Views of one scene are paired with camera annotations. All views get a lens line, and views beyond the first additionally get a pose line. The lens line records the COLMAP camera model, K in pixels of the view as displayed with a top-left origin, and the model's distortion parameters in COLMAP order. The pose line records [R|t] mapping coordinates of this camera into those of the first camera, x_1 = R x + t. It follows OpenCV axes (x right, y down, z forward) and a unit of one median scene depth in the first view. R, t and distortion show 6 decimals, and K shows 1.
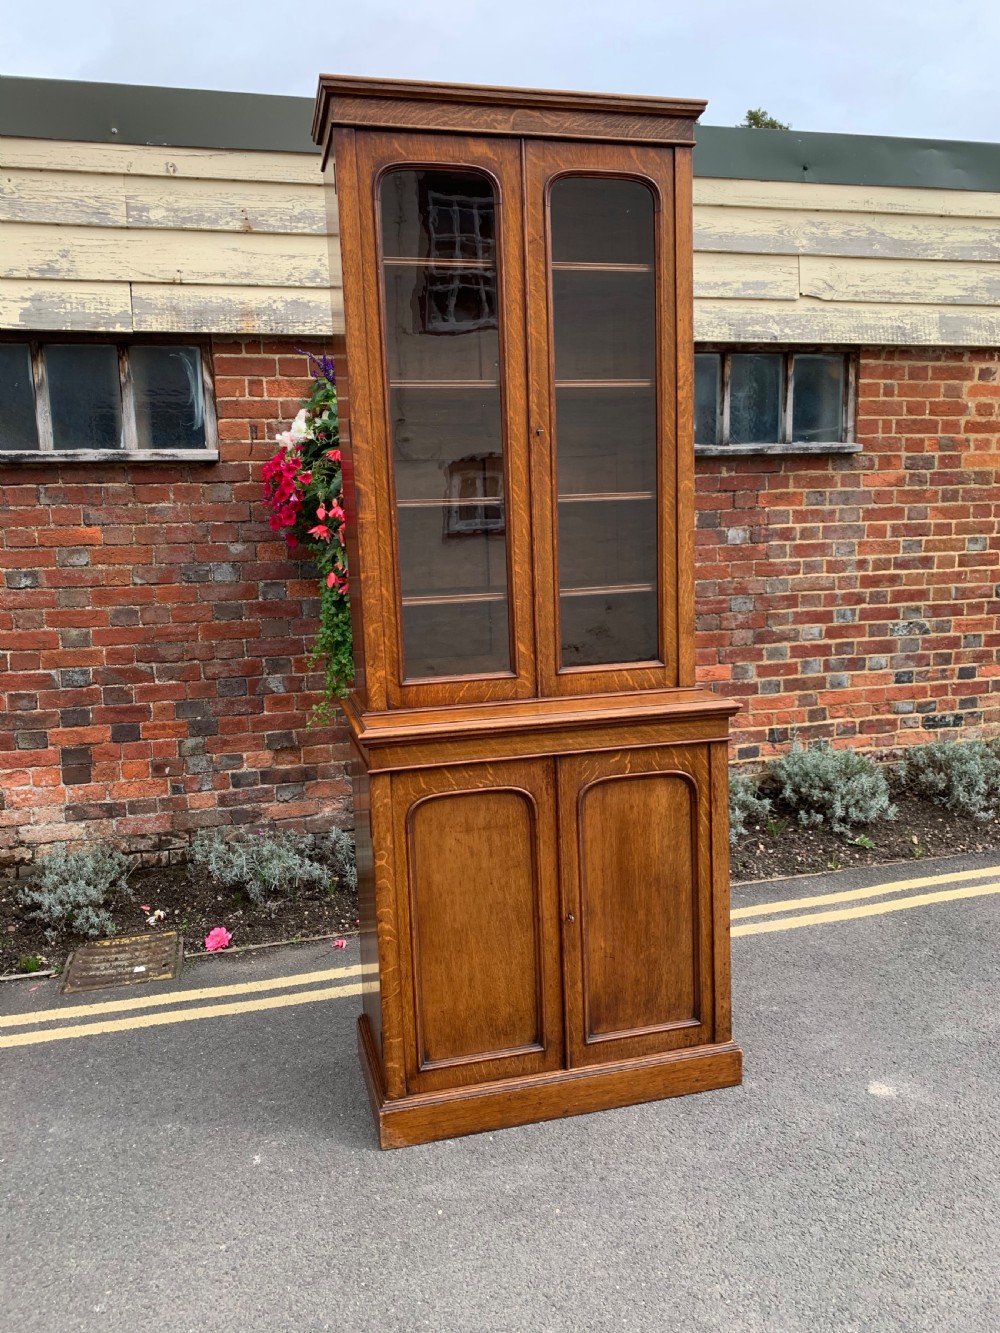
lens RADIAL K [[1024.2, 0, 507.3], [0, 1024.2, 654.2], [0, 0, 1]] dist [0.034129, -0.046661]
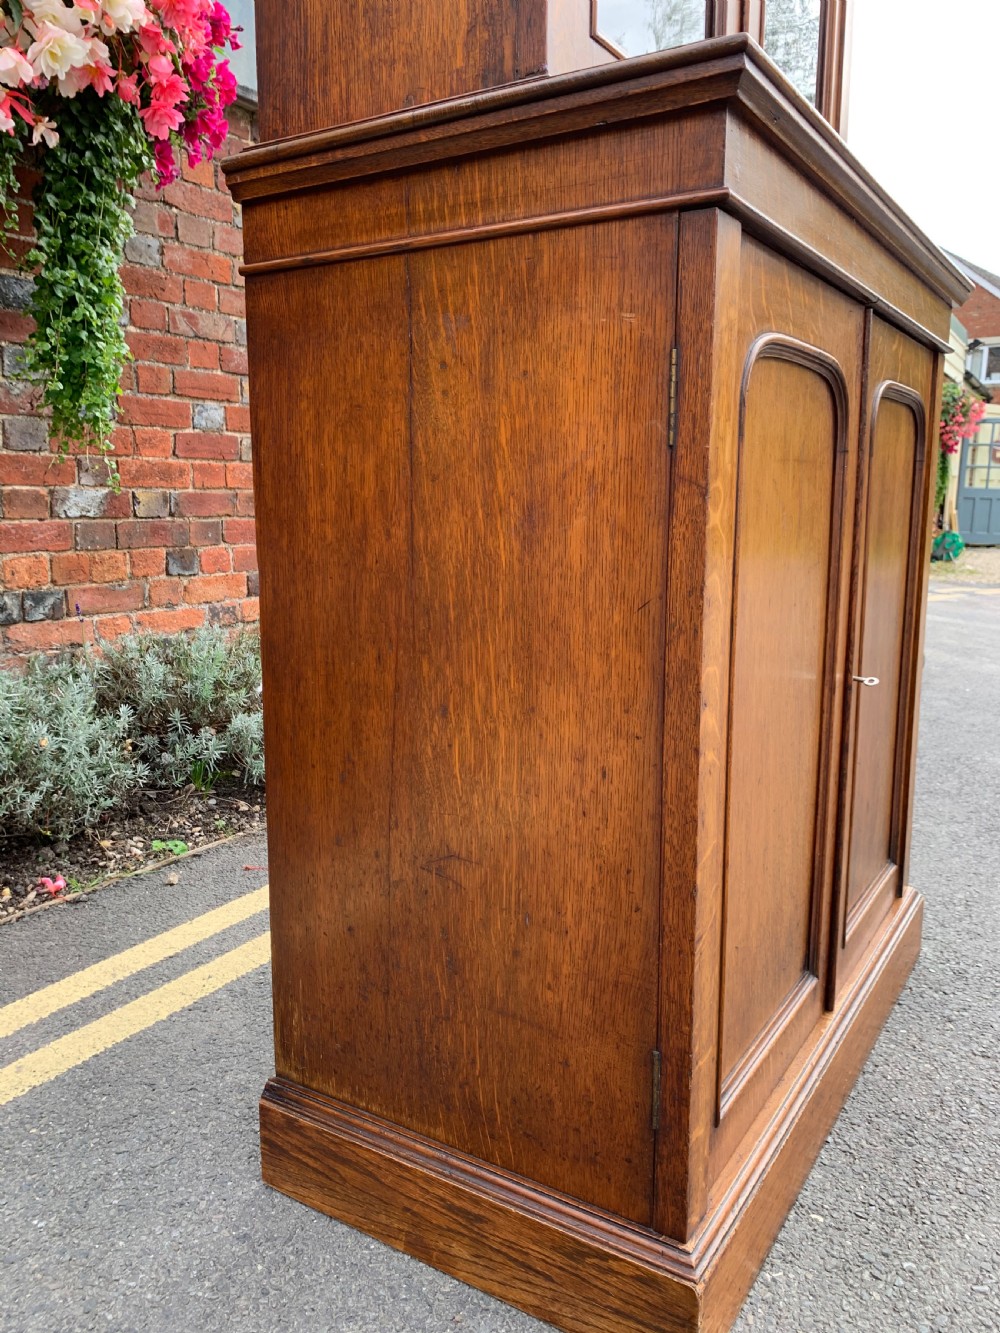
lens RADIAL K [[1024.2, 0, 503.3], [0, 1024.2, 658.9], [0, 0, 1]] dist [0.034129, -0.046661]
pose [[0.725446, -0.072708, 0.684428, -0.353536], [0.062537, 0.997255, 0.039655, 0.208135], [-0.685432, 0.014034, 0.728001, 0.735640]]
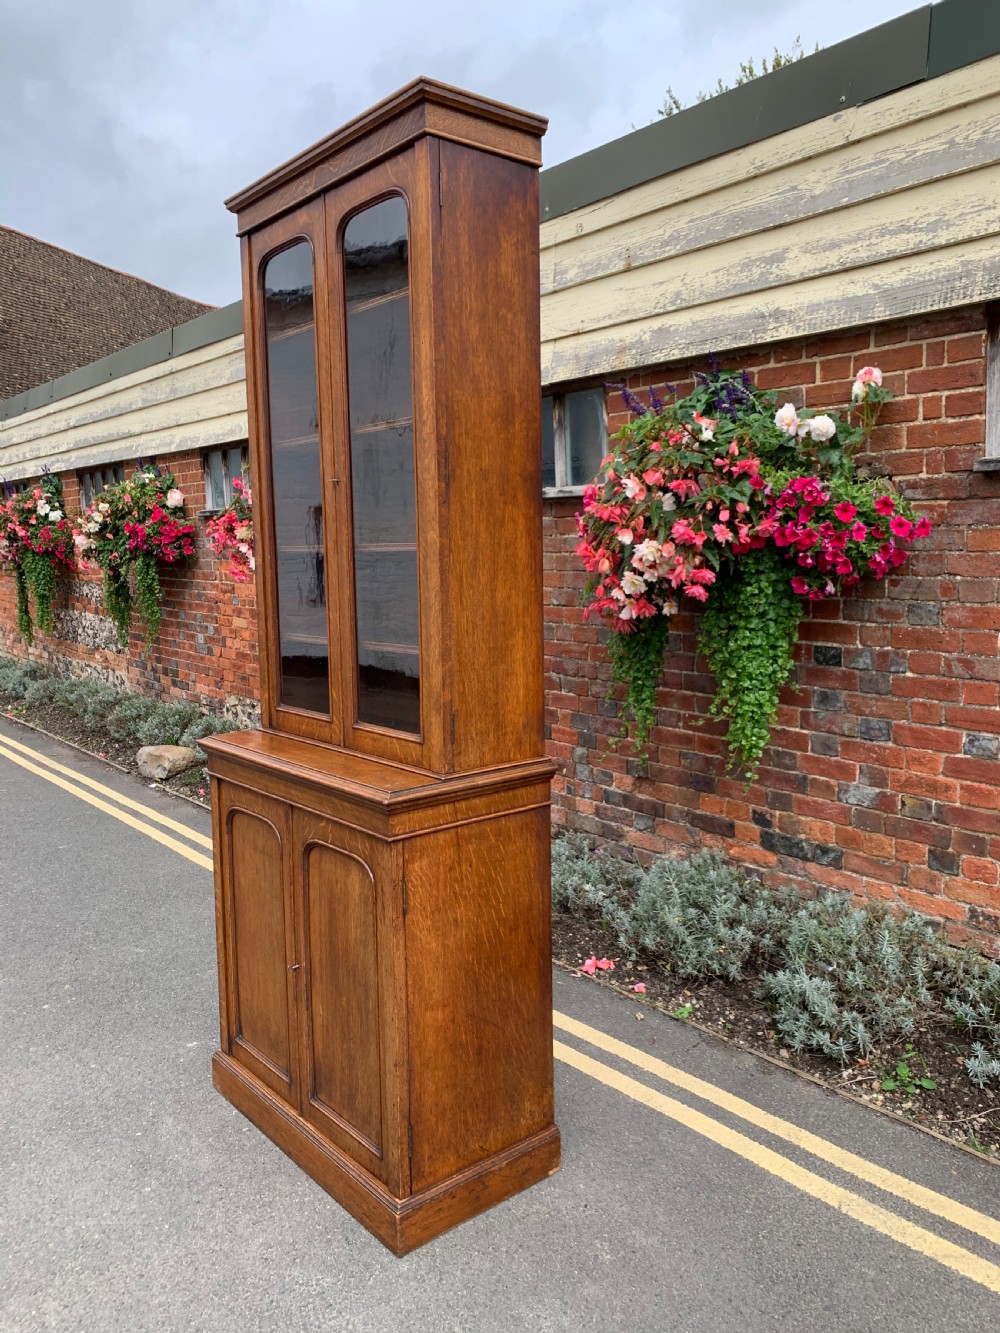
lens RADIAL K [[1024.2, 0, 500.4], [0, 1024.2, 660.2], [0, 0, 1]] dist [0.034129, -0.046661]
pose [[0.420159, 0.125900, -0.898674, 0.963330], [-0.119002, 0.989421, 0.082977, -0.140029], [0.899614, 0.072080, 0.430696, 0.691460]]
